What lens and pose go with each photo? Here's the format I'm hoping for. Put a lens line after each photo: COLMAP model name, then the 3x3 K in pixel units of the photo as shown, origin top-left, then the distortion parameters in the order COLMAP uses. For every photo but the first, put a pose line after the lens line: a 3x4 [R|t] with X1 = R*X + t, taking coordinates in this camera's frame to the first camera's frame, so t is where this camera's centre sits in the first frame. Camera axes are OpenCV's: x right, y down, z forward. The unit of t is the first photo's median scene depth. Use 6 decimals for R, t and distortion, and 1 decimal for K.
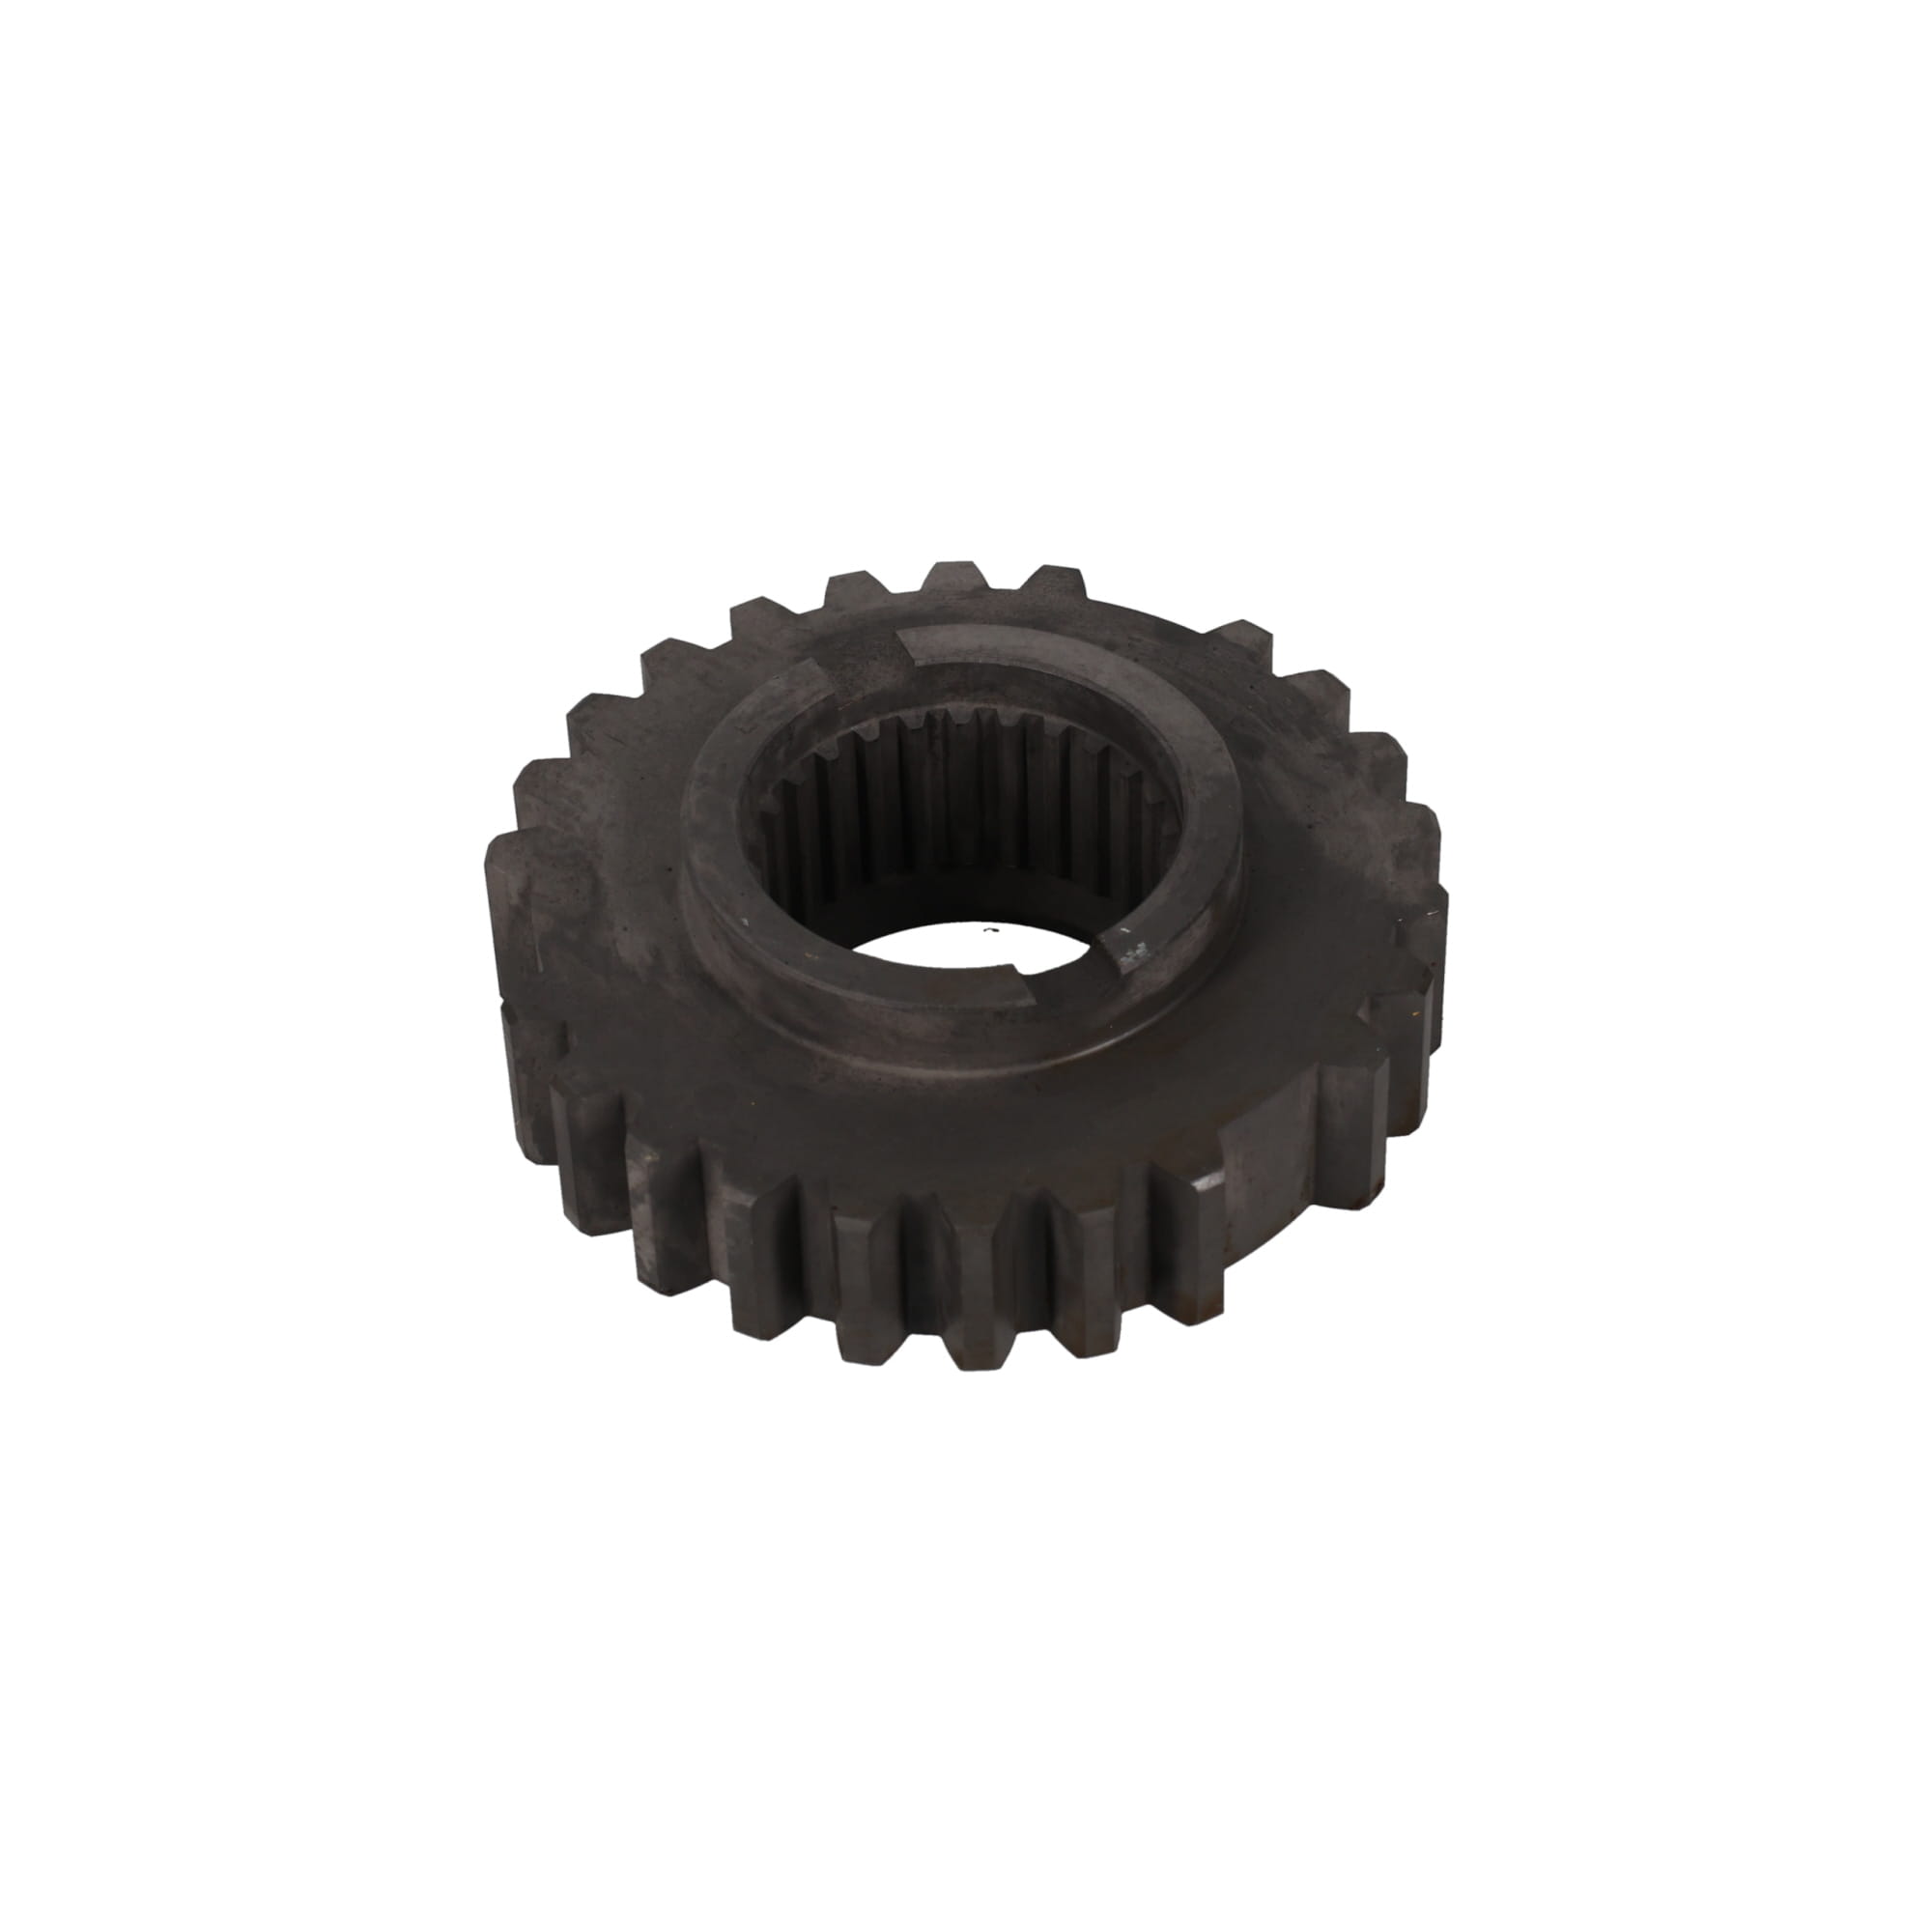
lens RADIAL K [[5370.0, 0, 1032.6], [0, 5370.0, 965.3], [0, 0, 1]] dist [-0.001623, -0.063007]
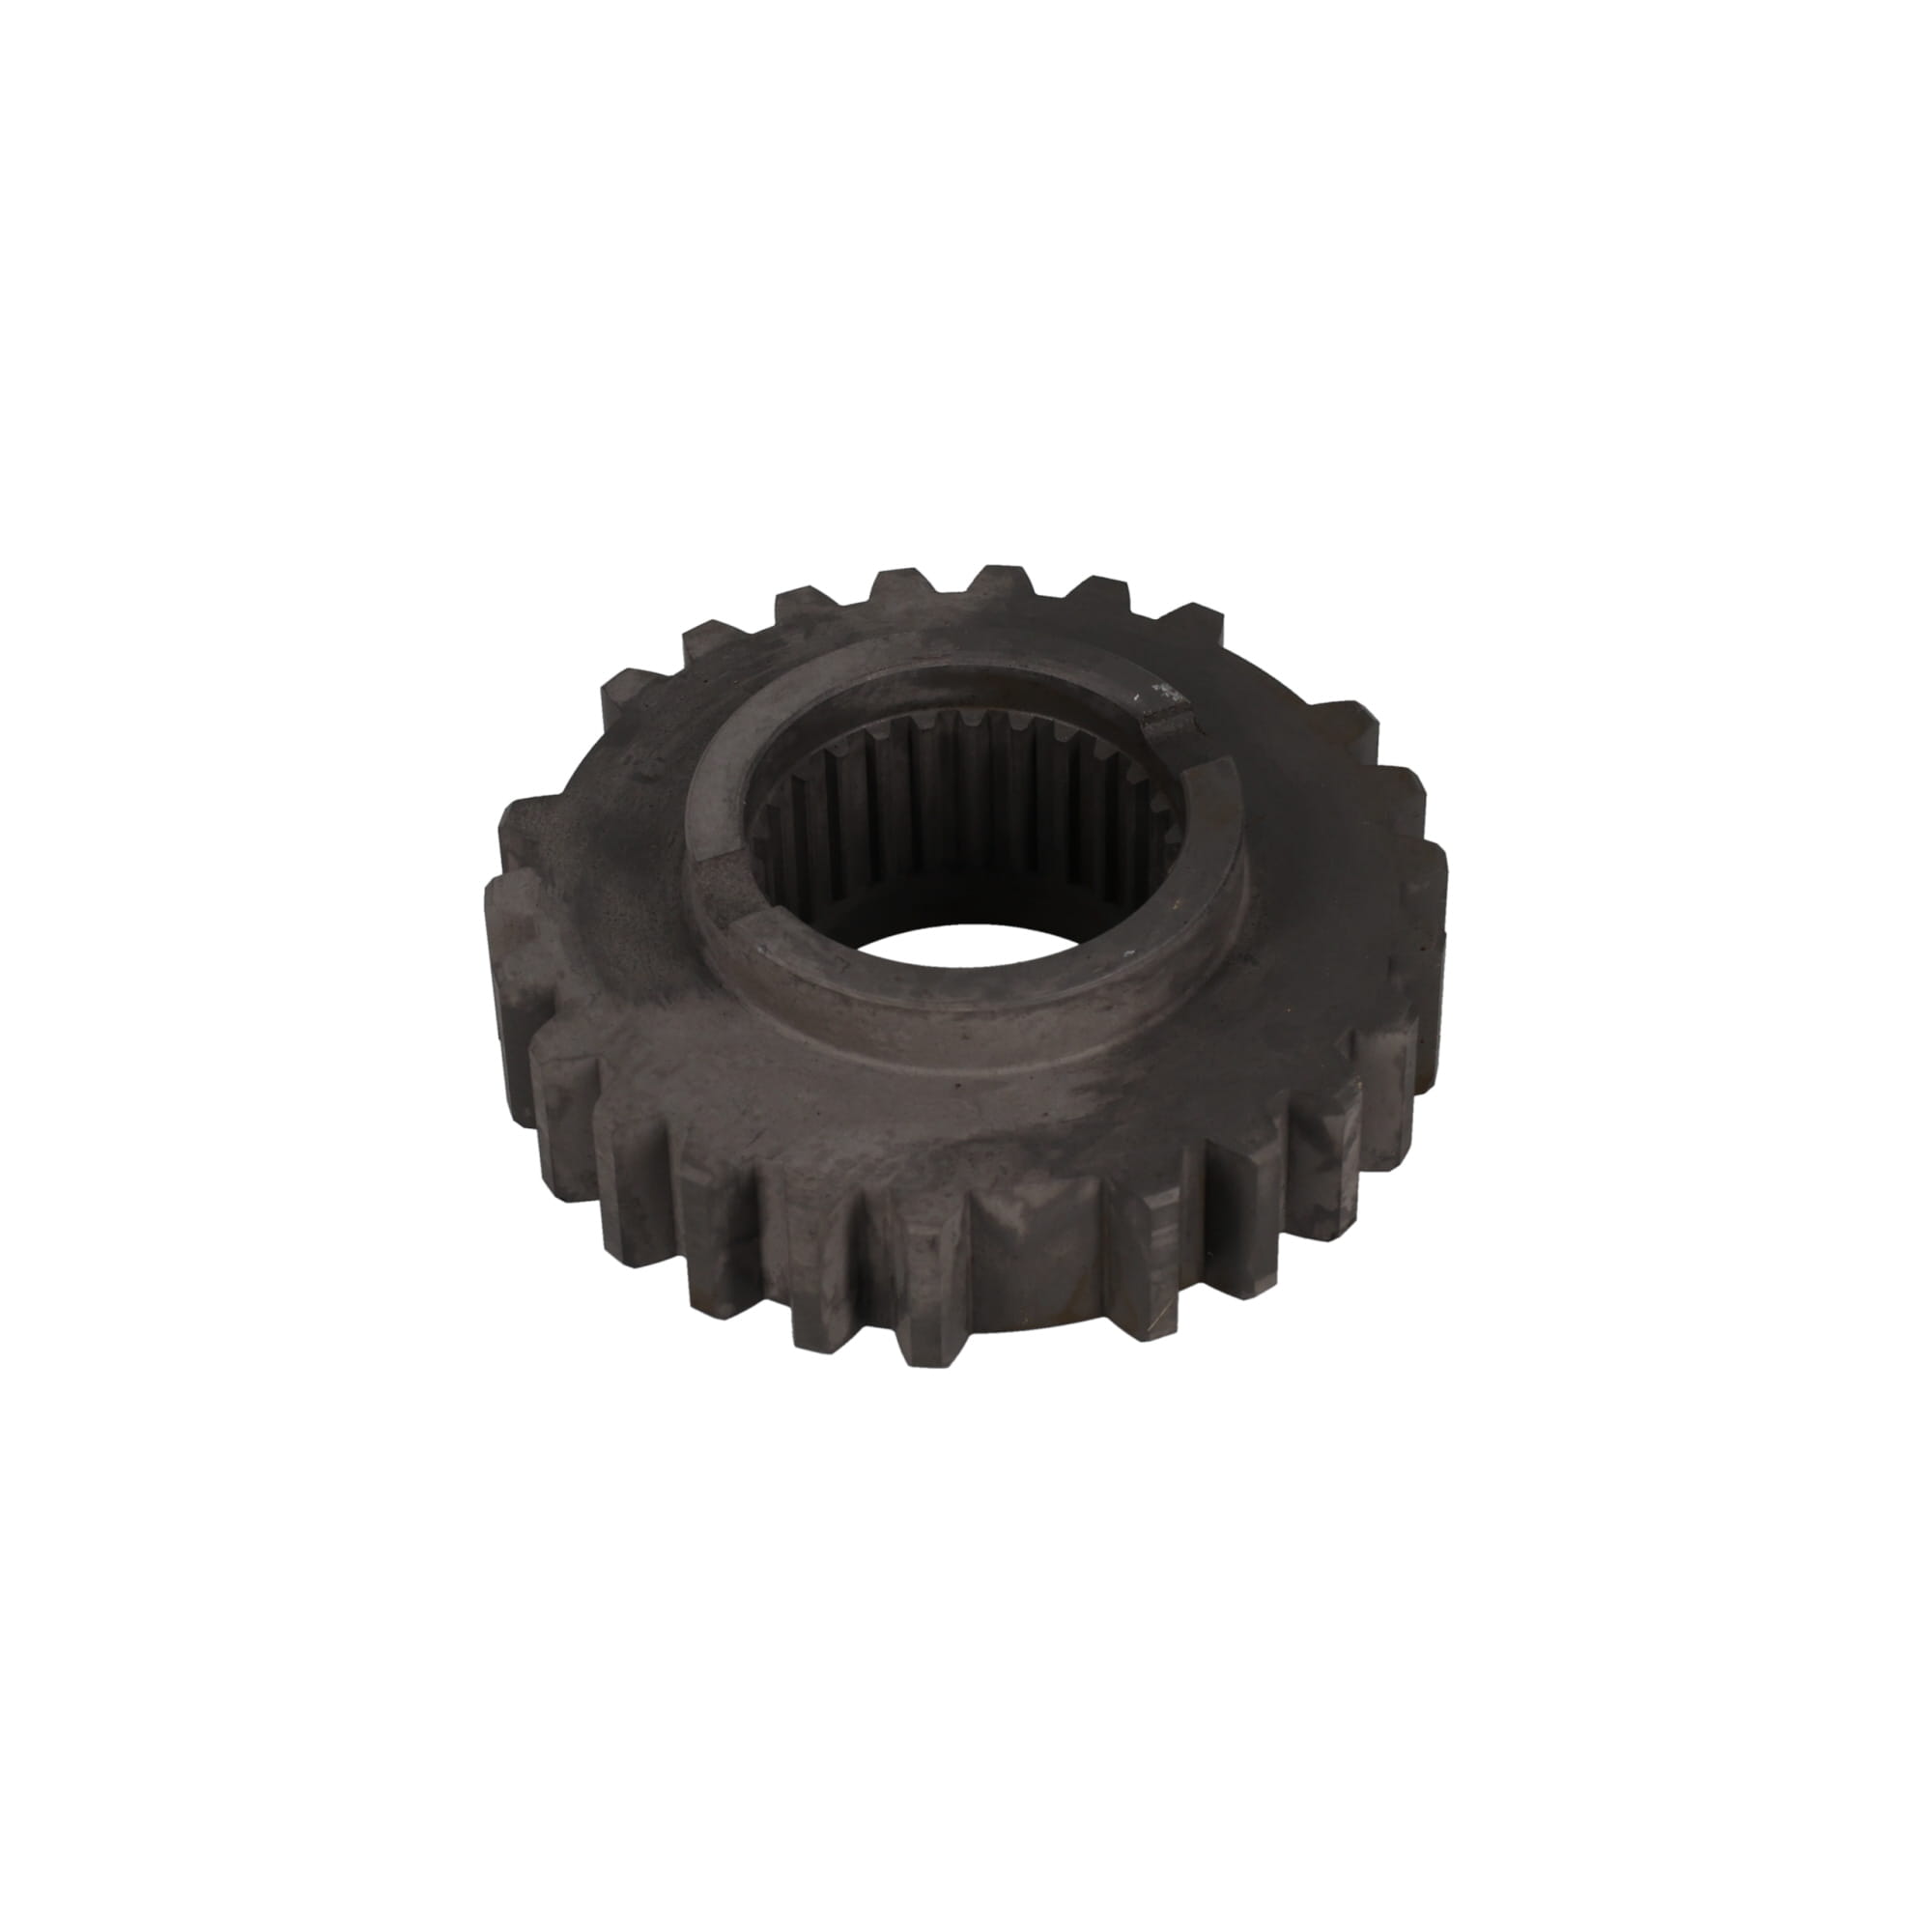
lens RADIAL K [[5370.0, 0, 1032.6], [0, 5370.0, 965.3], [0, 0, 1]] dist [-0.001623, -0.063007]
pose [[-0.013161, -0.694711, 0.719169, -0.741780], [0.715561, 0.495830, 0.492062, -0.490518], [-0.698426, 0.521085, 0.490583, 0.503857]]
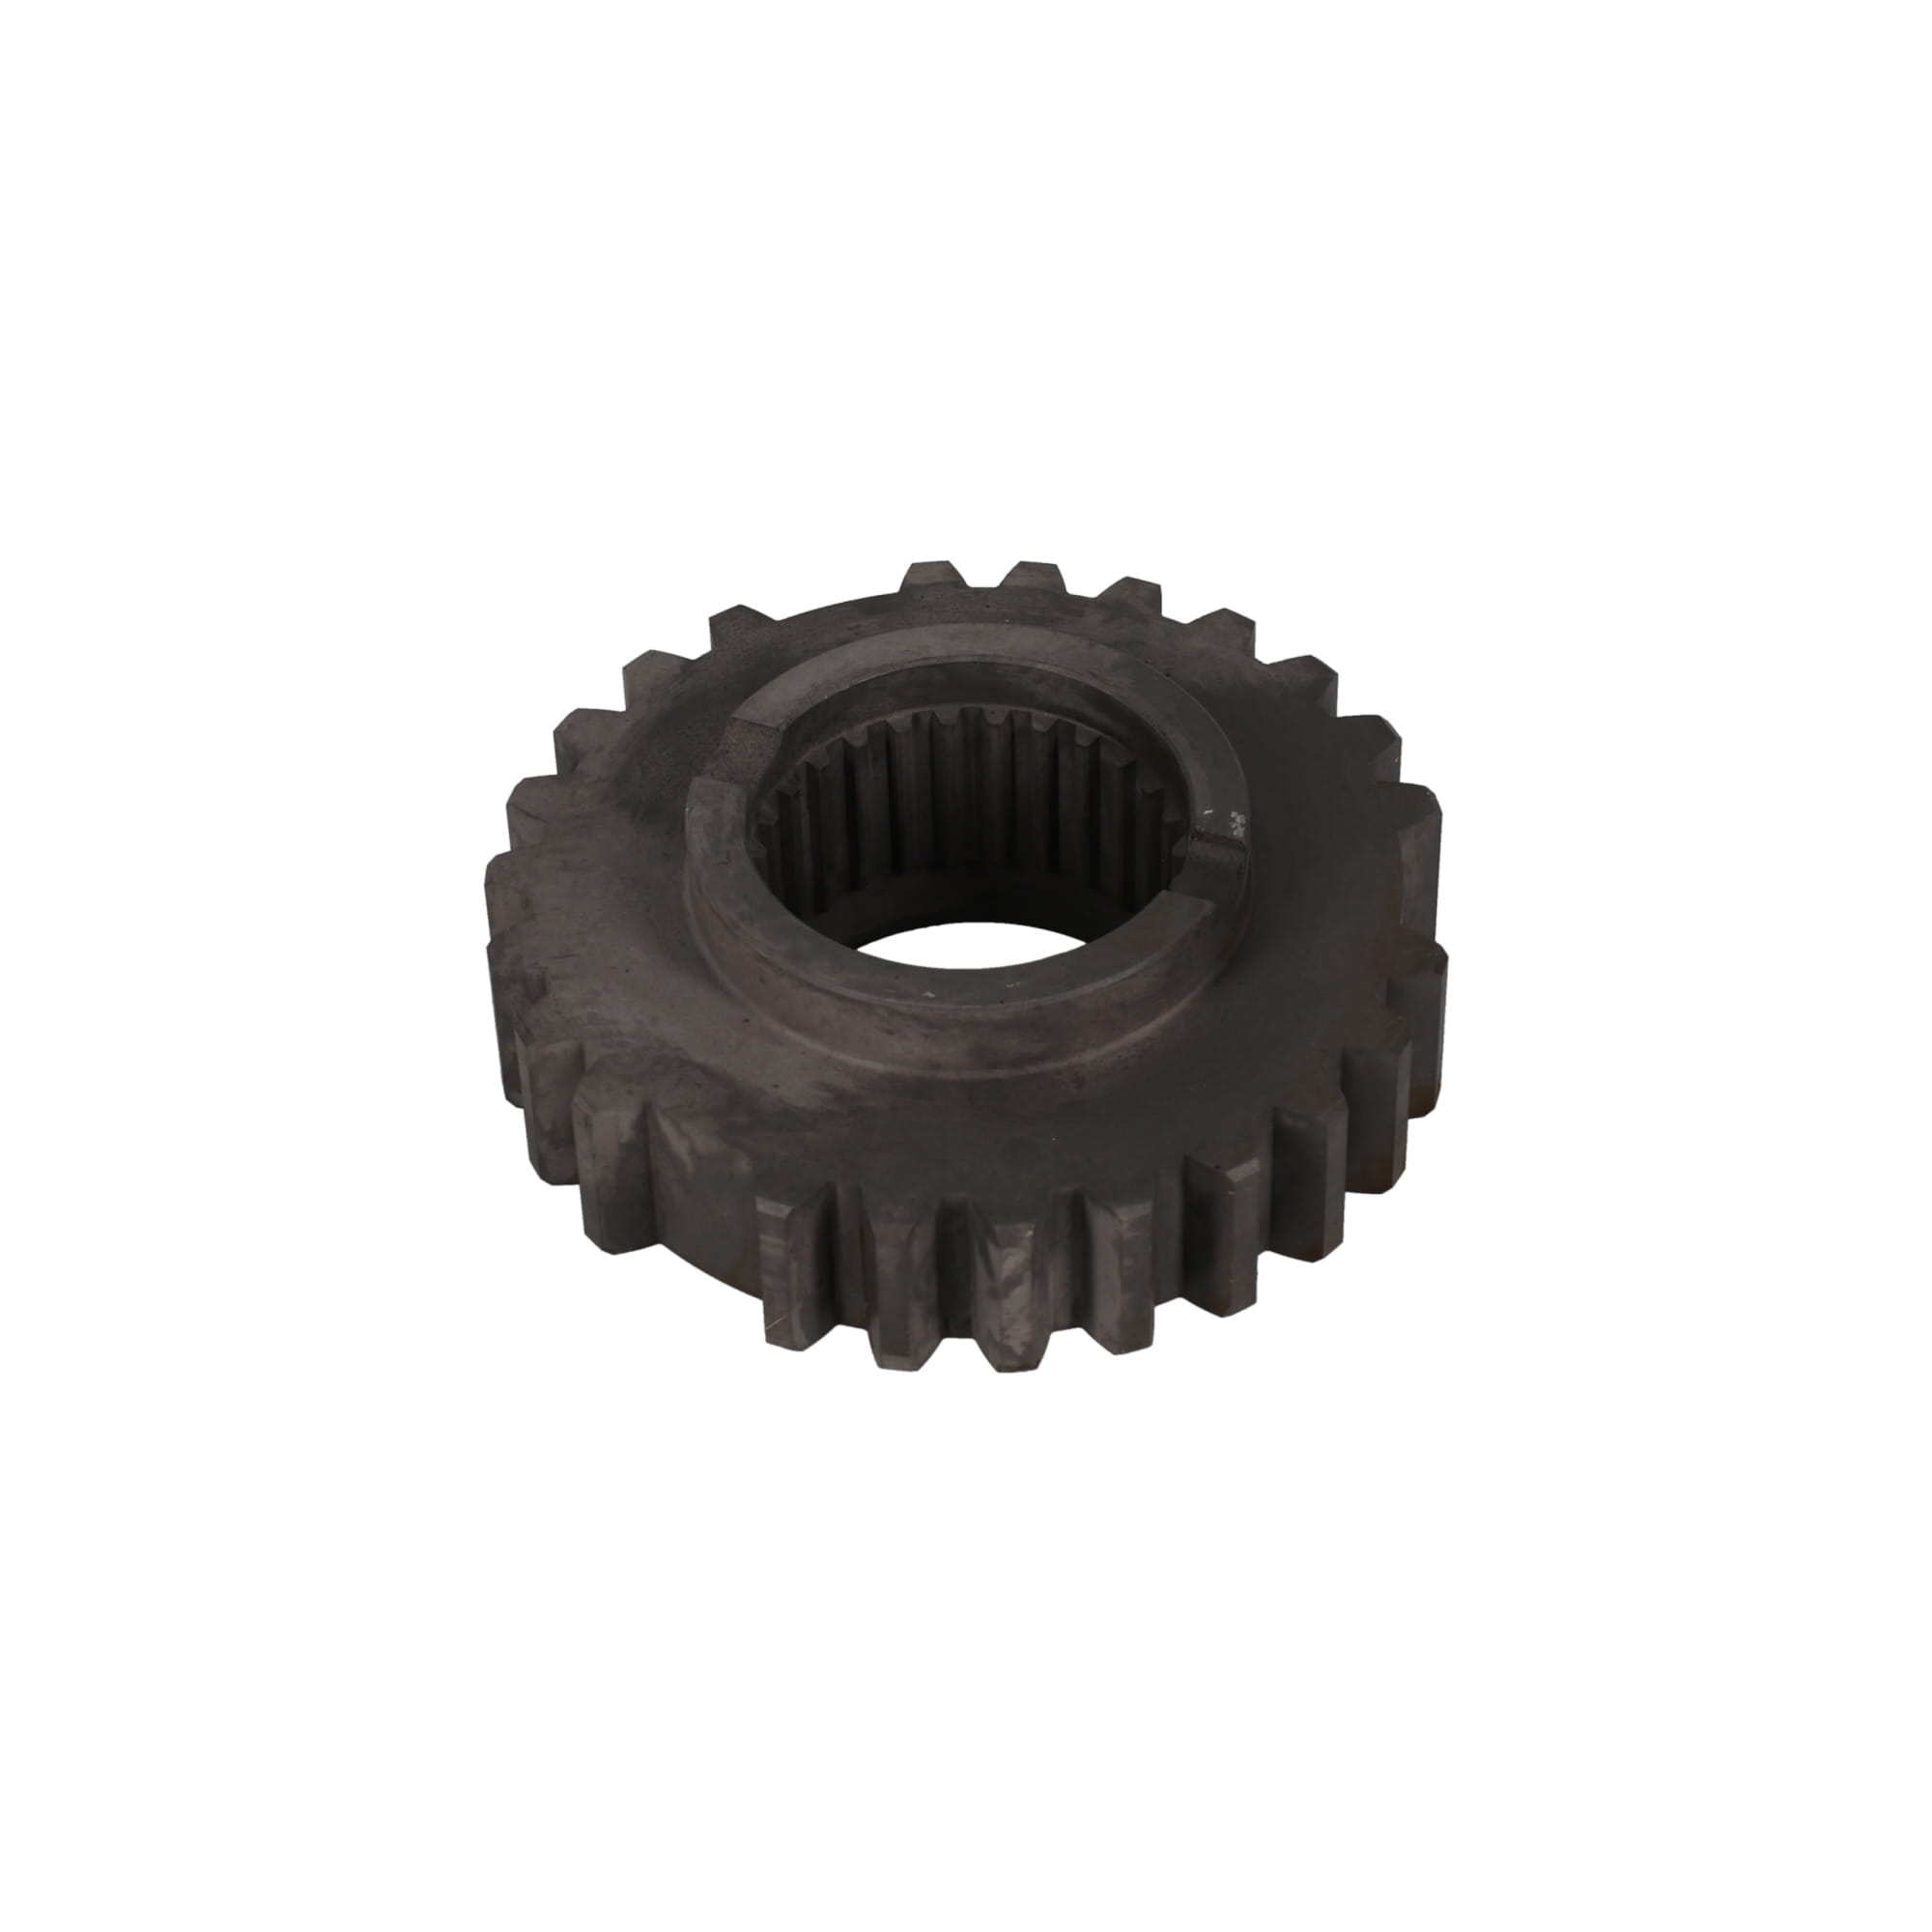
lens RADIAL K [[5370.0, 0, 1032.6], [0, 5370.0, 965.3], [0, 0, 1]] dist [-0.001623, -0.063007]
pose [[0.704120, -0.498405, 0.505774, -0.512645], [0.504353, 0.852422, 0.137861, -0.132960], [-0.499843, 0.158018, 0.851579, 0.148318]]
